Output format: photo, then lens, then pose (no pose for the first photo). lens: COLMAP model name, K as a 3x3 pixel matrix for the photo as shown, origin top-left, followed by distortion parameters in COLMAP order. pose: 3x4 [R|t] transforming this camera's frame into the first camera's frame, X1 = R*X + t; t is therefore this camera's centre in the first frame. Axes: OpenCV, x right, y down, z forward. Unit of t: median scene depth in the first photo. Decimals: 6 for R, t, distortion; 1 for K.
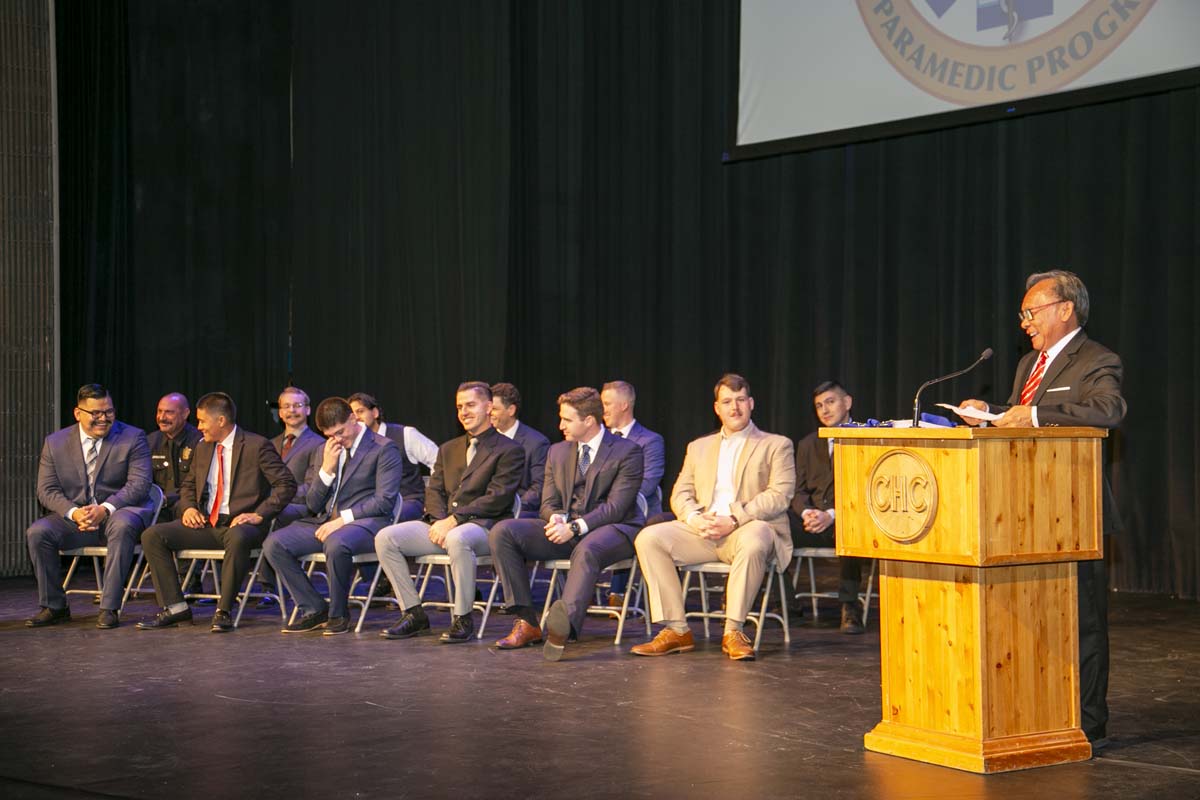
lens RADIAL K [[1820.4, 0, 598.3], [0, 1820.4, 416.0], [0, 0, 1]] dist [0.232165, 0.038298]
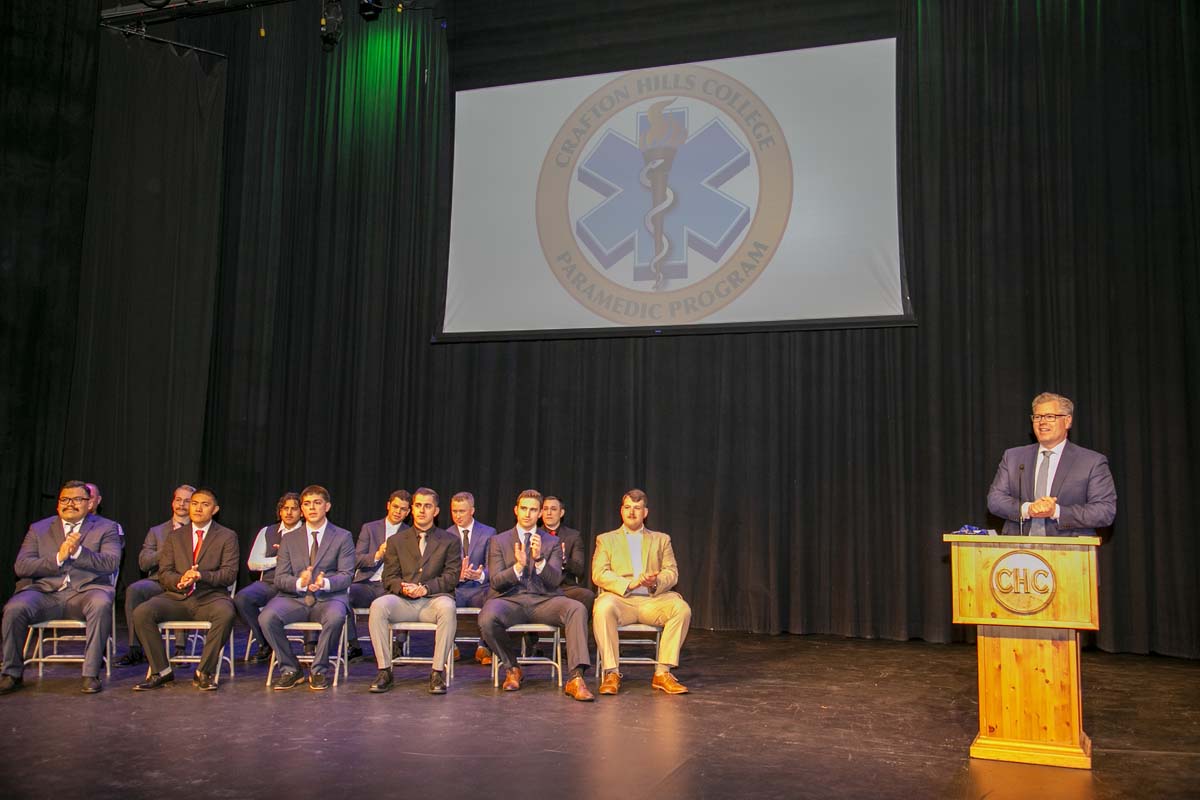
lens RADIAL K [[1103.5, 0, 600.0], [0, 1103.5, 400.0], [0, 0, 1]] dist [-0.012993, 0.009734]
pose [[0.858037, 0.074734, 0.508121, -0.320915], [-0.021550, 0.993724, -0.109767, 0.001226], [-0.513135, 0.083234, 0.854263, 0.218907]]
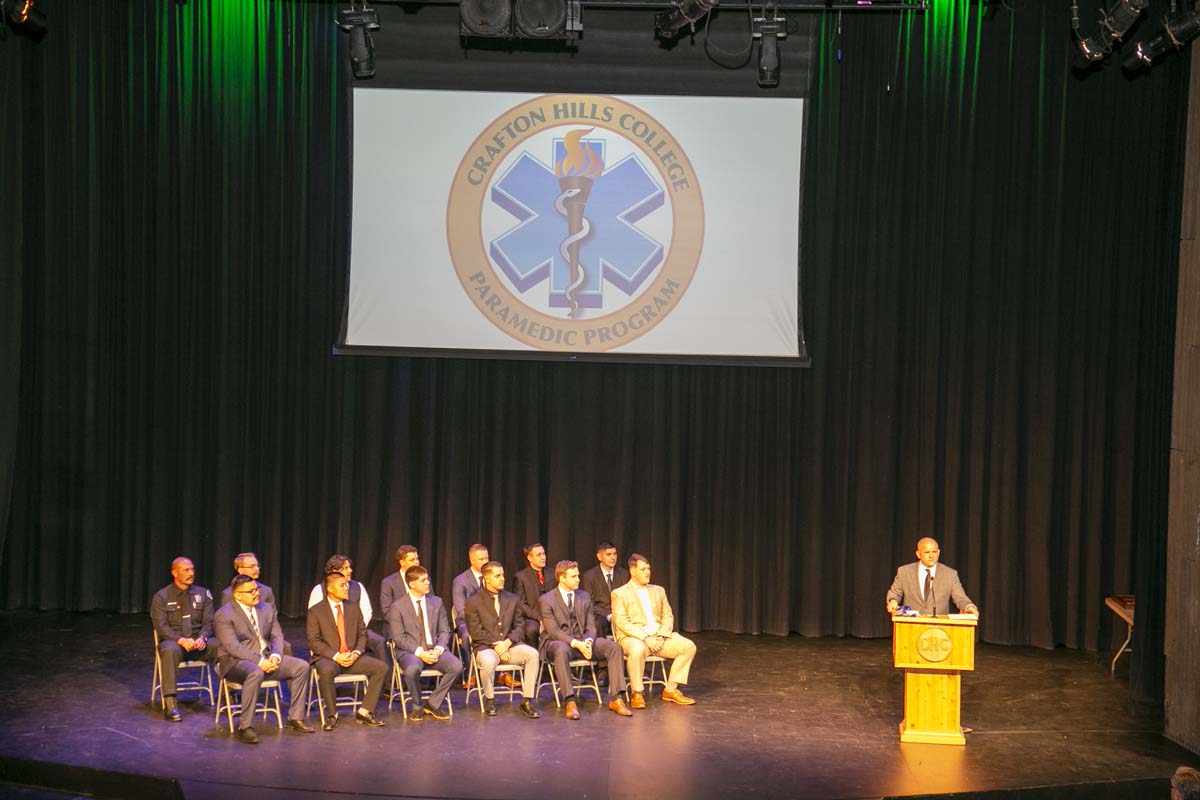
lens RADIAL K [[2297.8, 0, 600.0], [0, 2297.8, 400.0], [0, 0, 1]] dist [0.247690, -0.291084]
pose [[0.649824, -0.031422, 0.759435, -1.440490], [-0.025018, 0.997720, 0.062689, -0.272344], [-0.759673, -0.059736, 0.647556, -0.413459]]
